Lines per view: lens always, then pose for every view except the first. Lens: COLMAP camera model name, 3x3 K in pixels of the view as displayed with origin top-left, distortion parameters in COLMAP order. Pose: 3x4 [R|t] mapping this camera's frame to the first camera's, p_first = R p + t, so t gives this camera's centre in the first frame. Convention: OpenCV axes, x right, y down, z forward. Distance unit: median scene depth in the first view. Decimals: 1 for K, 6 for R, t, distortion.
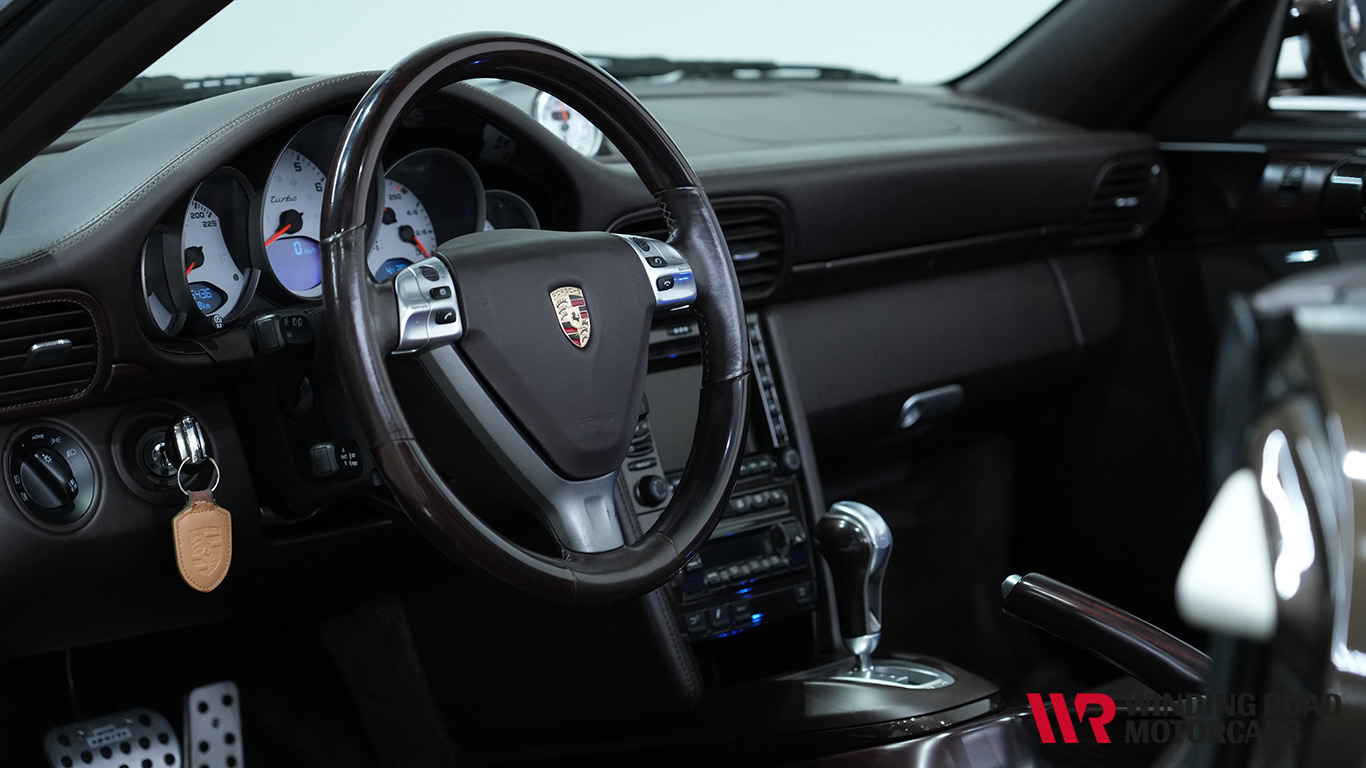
lens RADIAL K [[3523.2, 0, 685.7], [0, 3523.2, 384.6], [0, 0, 1]] dist [-0.005014, 0.000000]
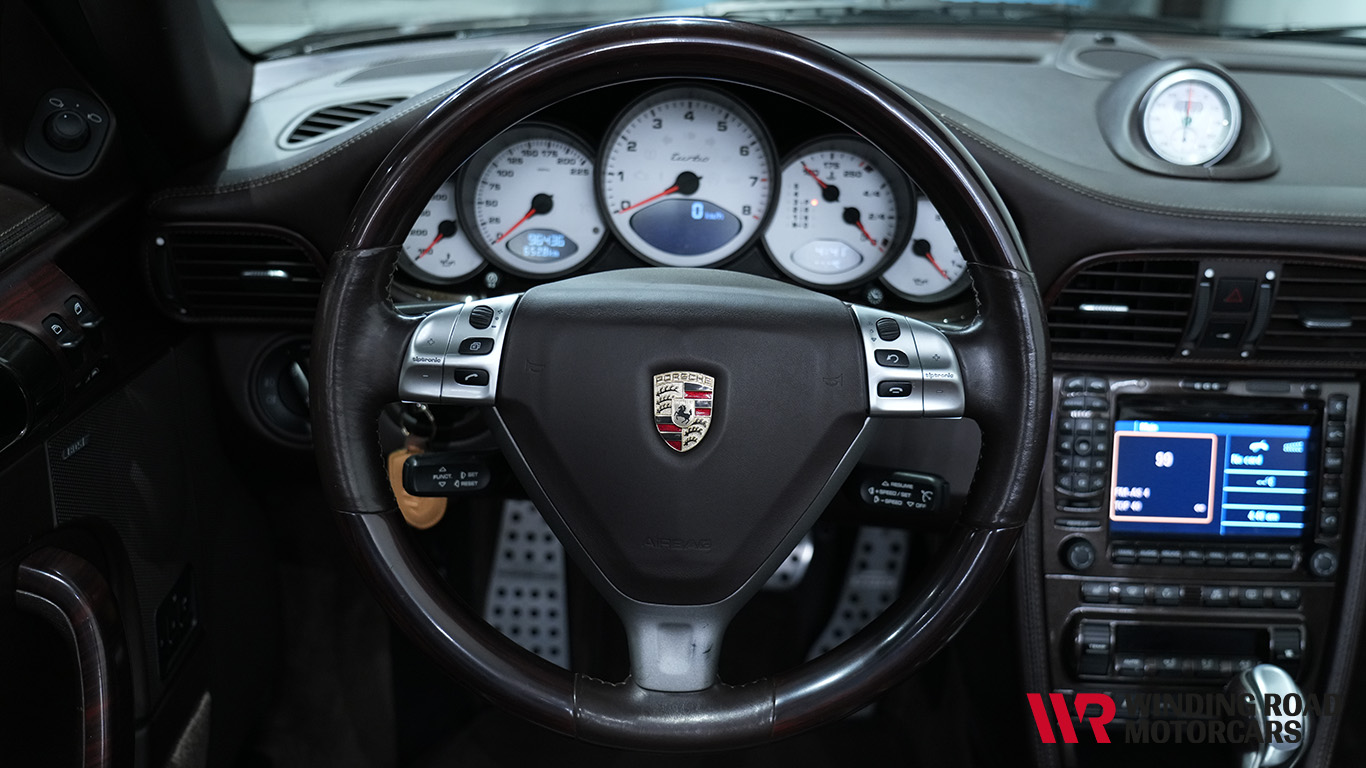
lens RADIAL K [[1357.1, 0, 695.7], [0, 1357.1, 388.5], [0, 0, 1]] dist [-0.003104, 0.000000]
pose [[0.633690, 0.339846, -0.694940, 0.169751], [-0.150050, 0.935271, 0.320550, -0.115845], [0.758896, -0.098854, 0.643666, 0.779753]]
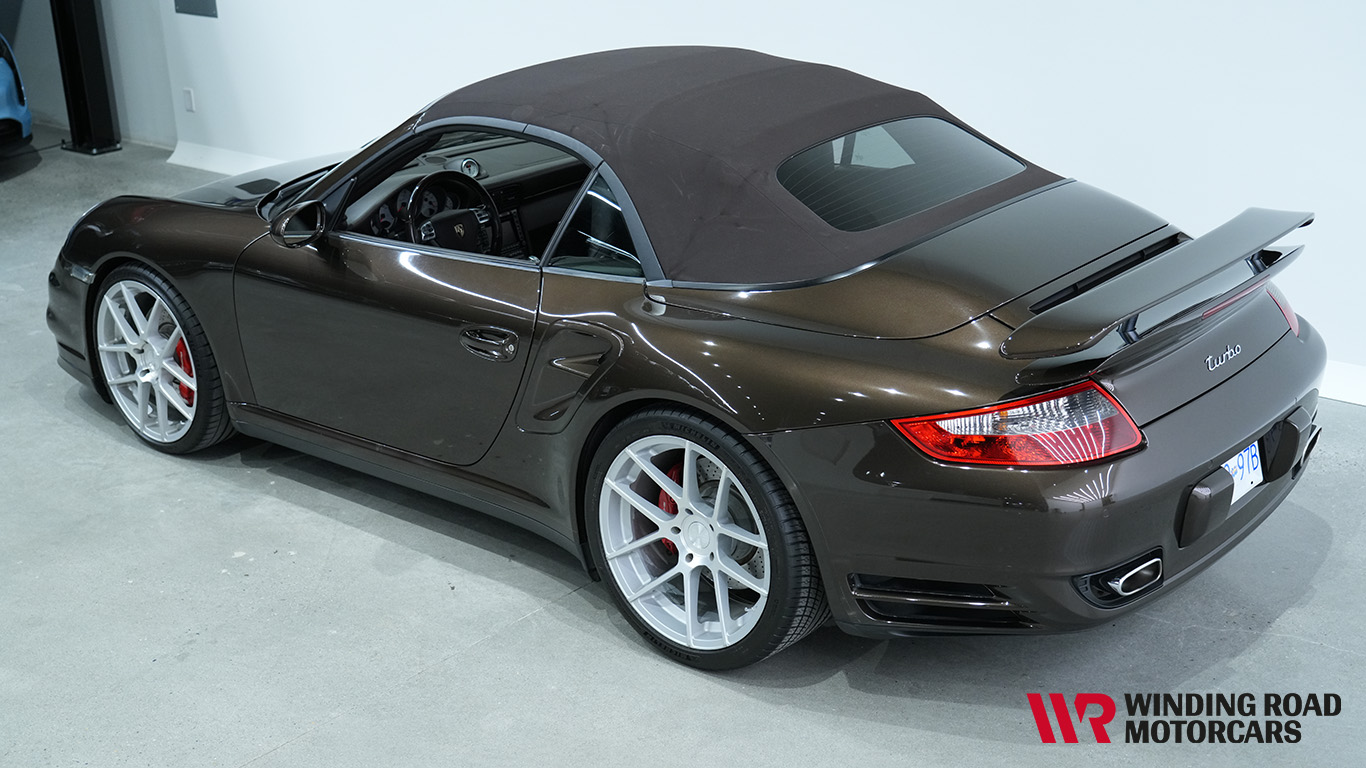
lens RADIAL K [[1803.6, 0, 685.1], [0, 1803.6, 391.0], [0, 0, 1]] dist [0.015633, 0.000000]
pose [[0.999758, -0.012941, -0.017788, 0.311140], [0.016428, 0.977018, 0.212521, -0.317238], [0.014629, -0.212762, 0.976995, -1.438761]]
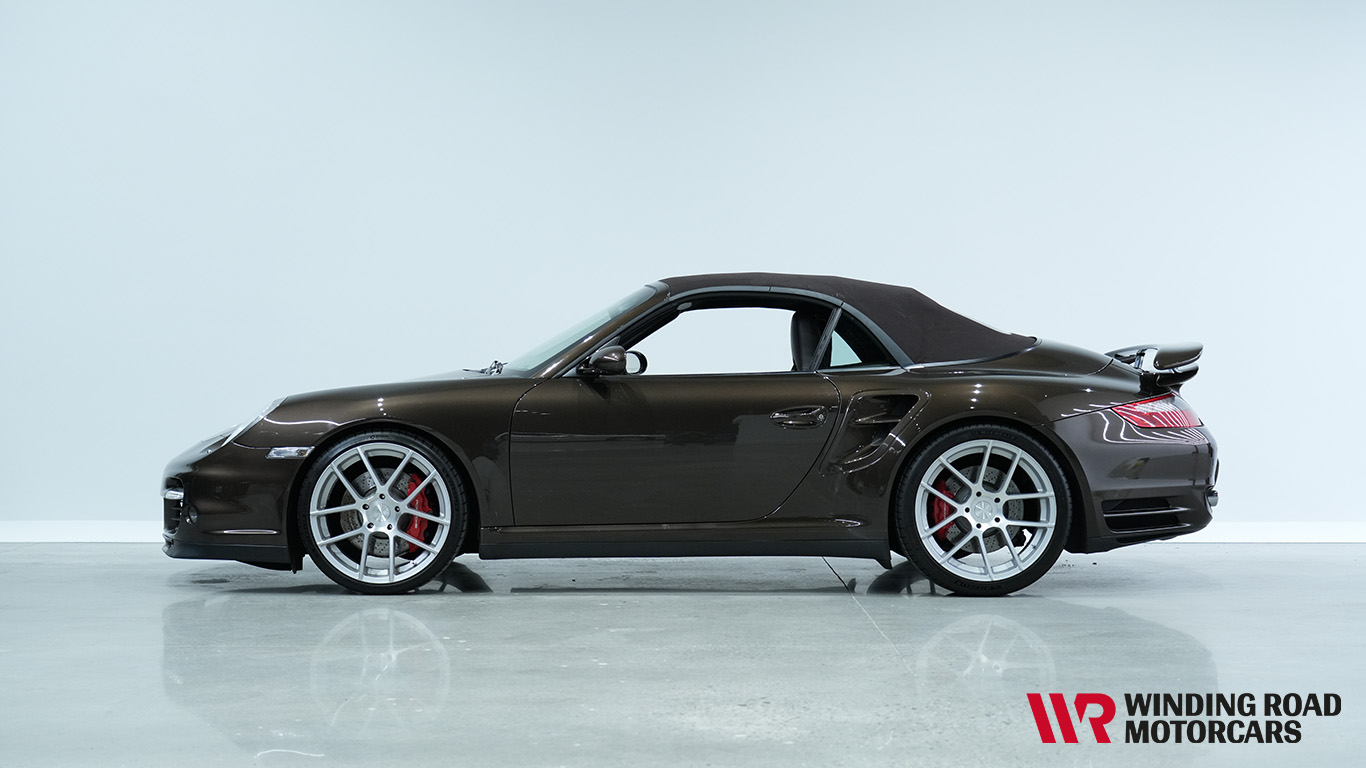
lens RADIAL K [[2210.6, 0, 688.4], [0, 2210.6, 380.2], [0, 0, 1]] dist [-0.044890, 0.000000]
pose [[0.770041, 0.020294, 0.637672, -2.507619], [0.074250, 0.989851, -0.121165, 0.450490], [-0.633659, 0.140649, 0.760719, -2.145242]]
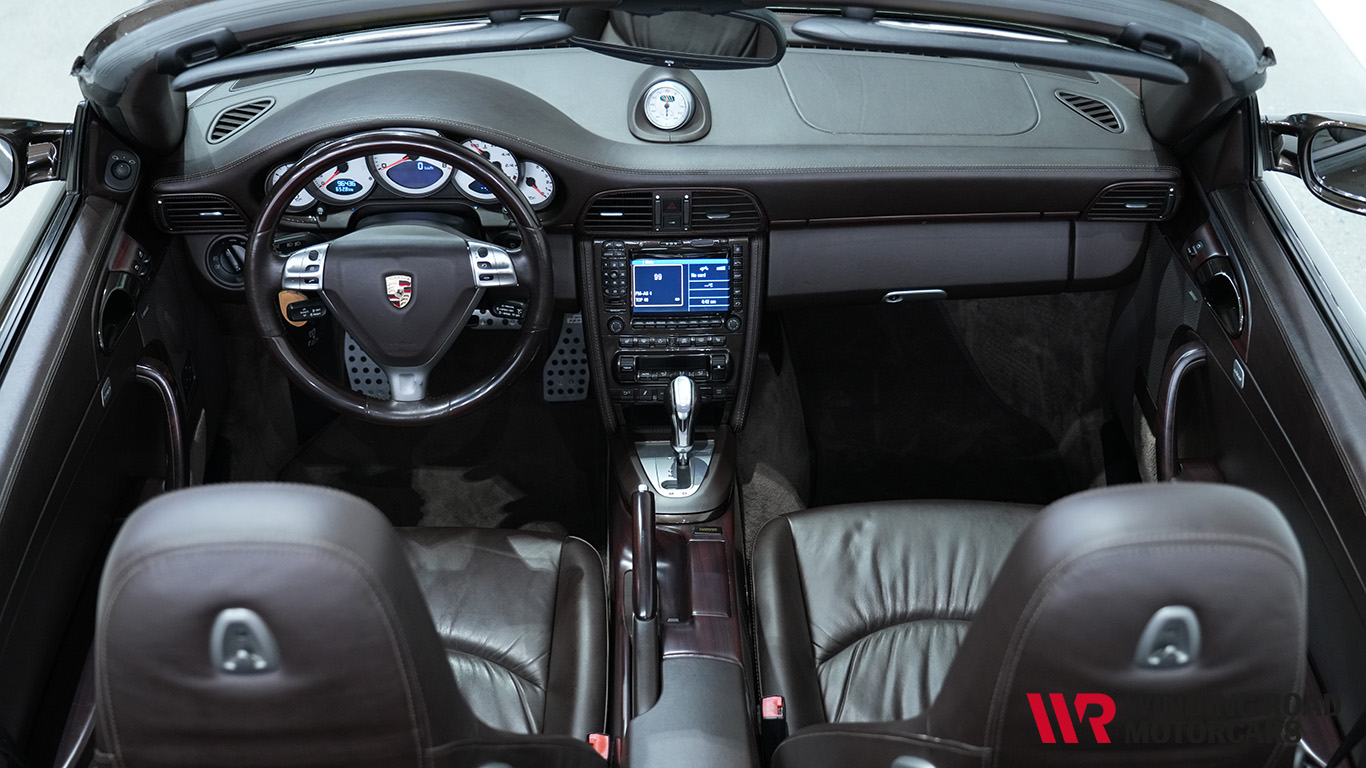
lens RADIAL K [[1679.8, 0, 678.9], [0, 1679.8, 385.5], [0, 0, 1]] dist [0.024856, 0.000000]
pose [[0.661765, 0.463657, -0.589144, 0.605878], [-0.117326, 0.840193, 0.529444, -0.459089], [0.740474, -0.281245, 0.610409, 0.521301]]
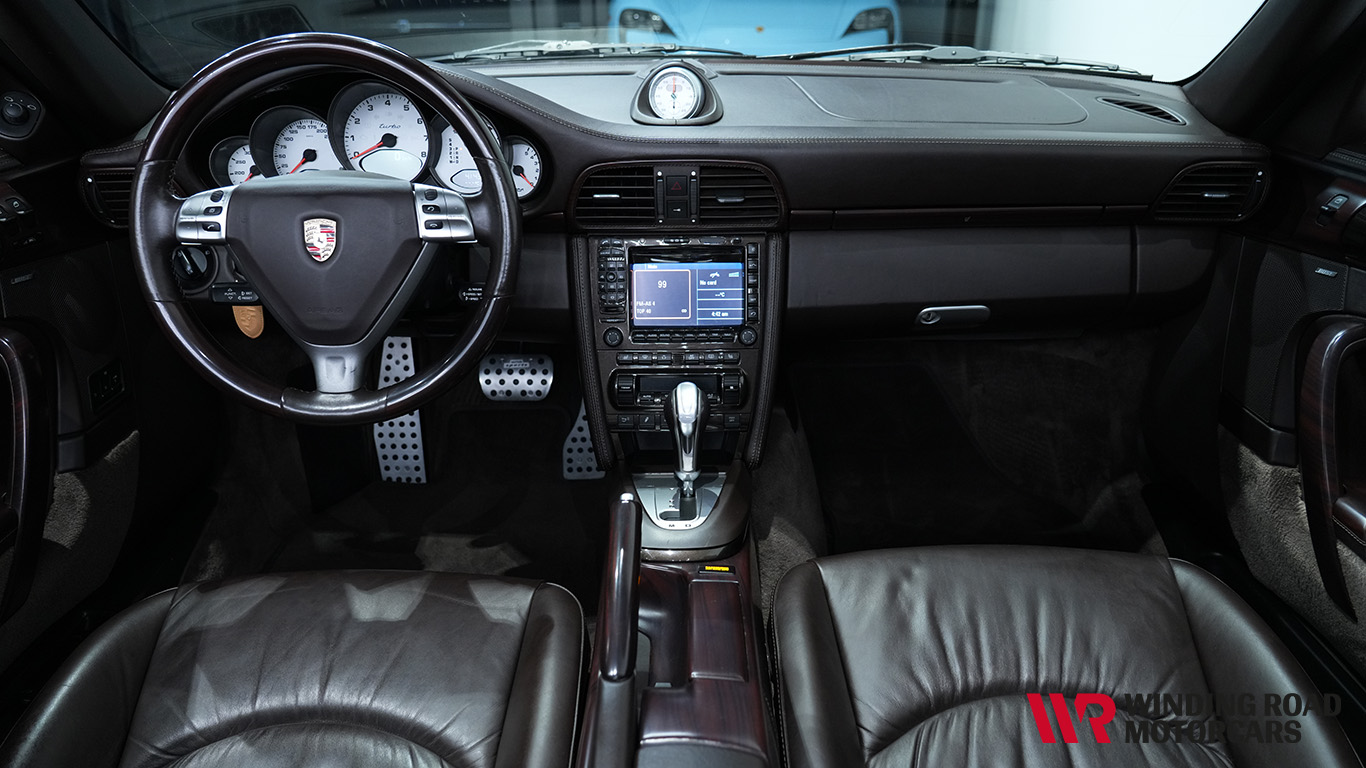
lens RADIAL K [[920.0, 0, 685.0], [0, 920.0, 381.7], [0, 0, 1]] dist [0.003920, -0.001991]
pose [[0.638817, 0.330095, -0.694946, 0.344006], [-0.110386, 0.933259, 0.341822, -0.109262], [0.761398, -0.141650, 0.632620, 0.830407]]
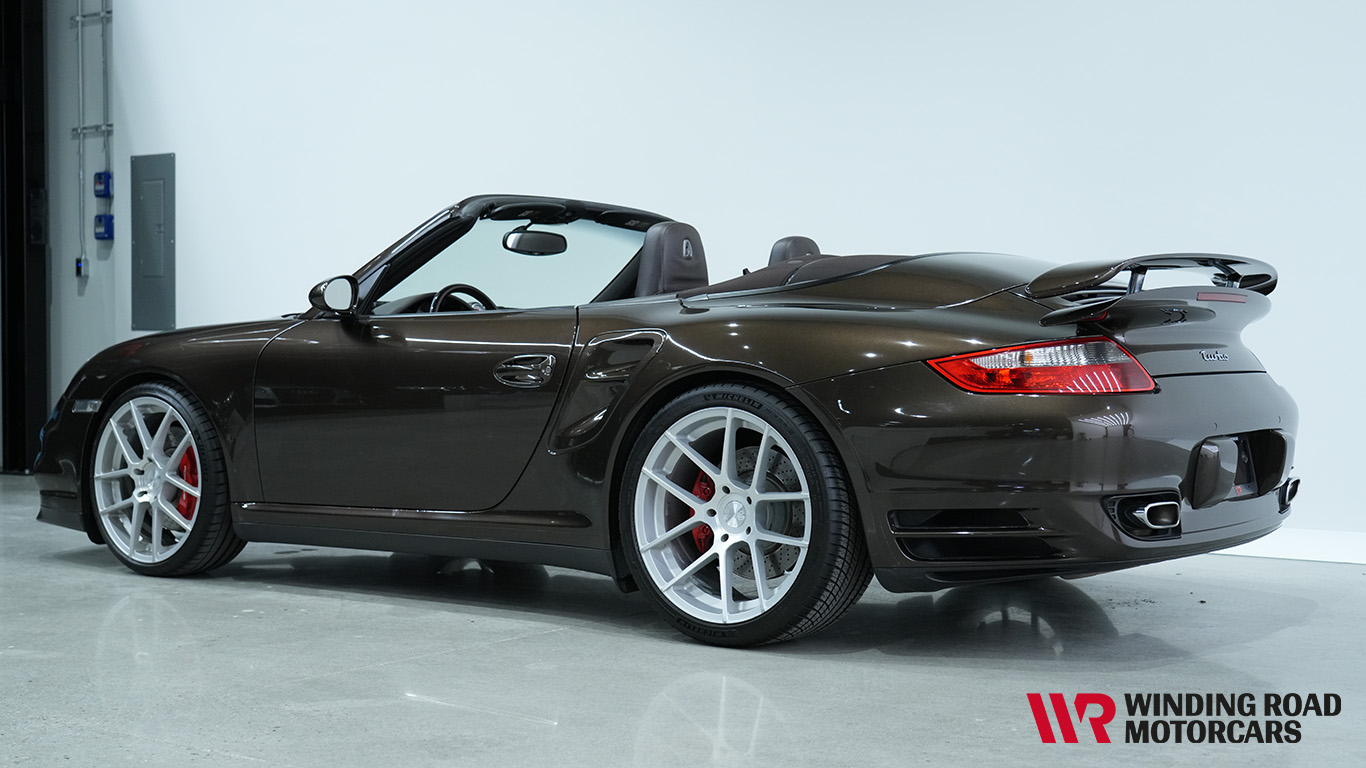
lens RADIAL K [[1874.7, 0, 693.6], [0, 1874.7, 371.5], [0, 0, 1]] dist [0.013618, 0.000000]
pose [[0.997831, 0.014742, 0.064150, 0.105599], [-0.006872, 0.992604, -0.121204, 0.346951], [-0.065462, 0.120501, 0.990553, -1.668967]]
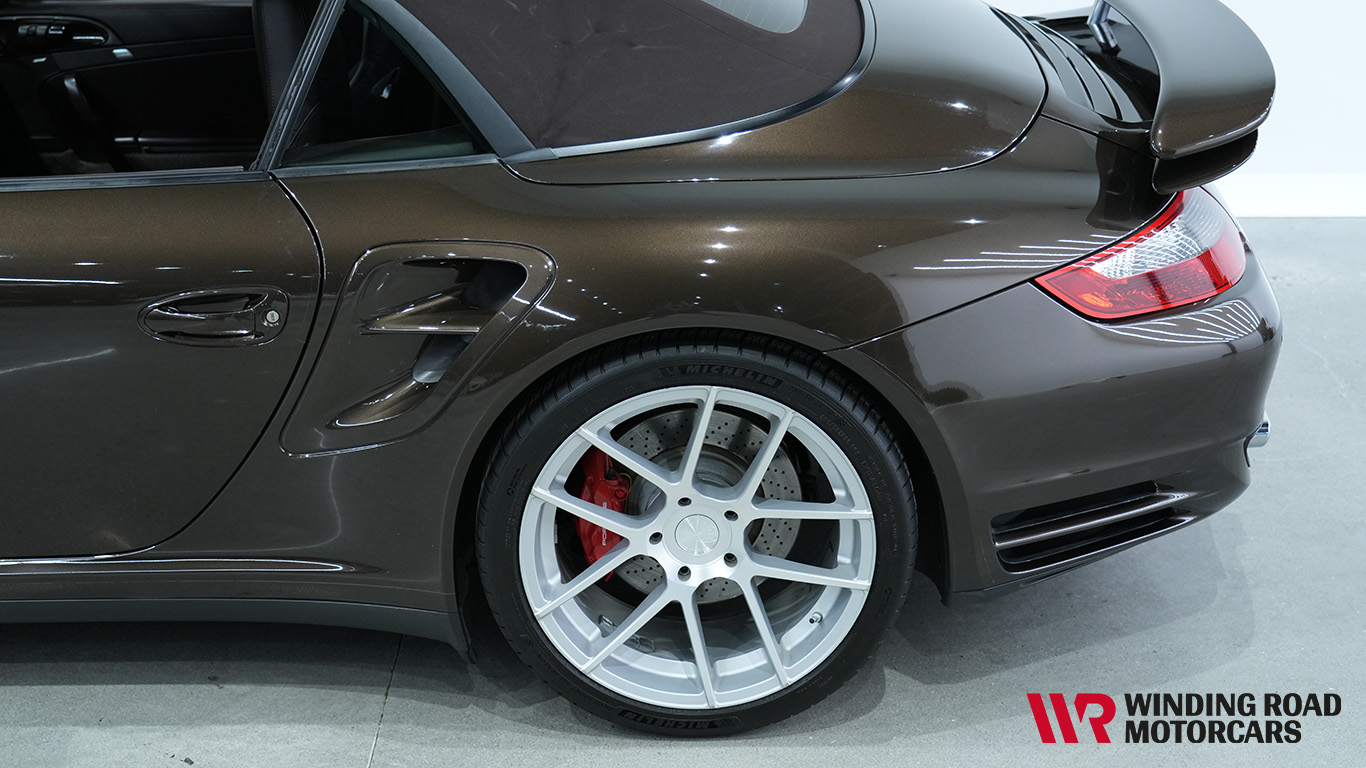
lens RADIAL K [[1866.0, 0, 689.8], [0, 1866.0, 387.0], [0, 0, 1]] dist [-0.013479, 0.000000]
pose [[0.754943, -0.238193, 0.611003, -0.472353], [0.072582, 0.956330, 0.283134, -0.209212], [-0.651761, -0.169402, 0.739263, -0.490809]]
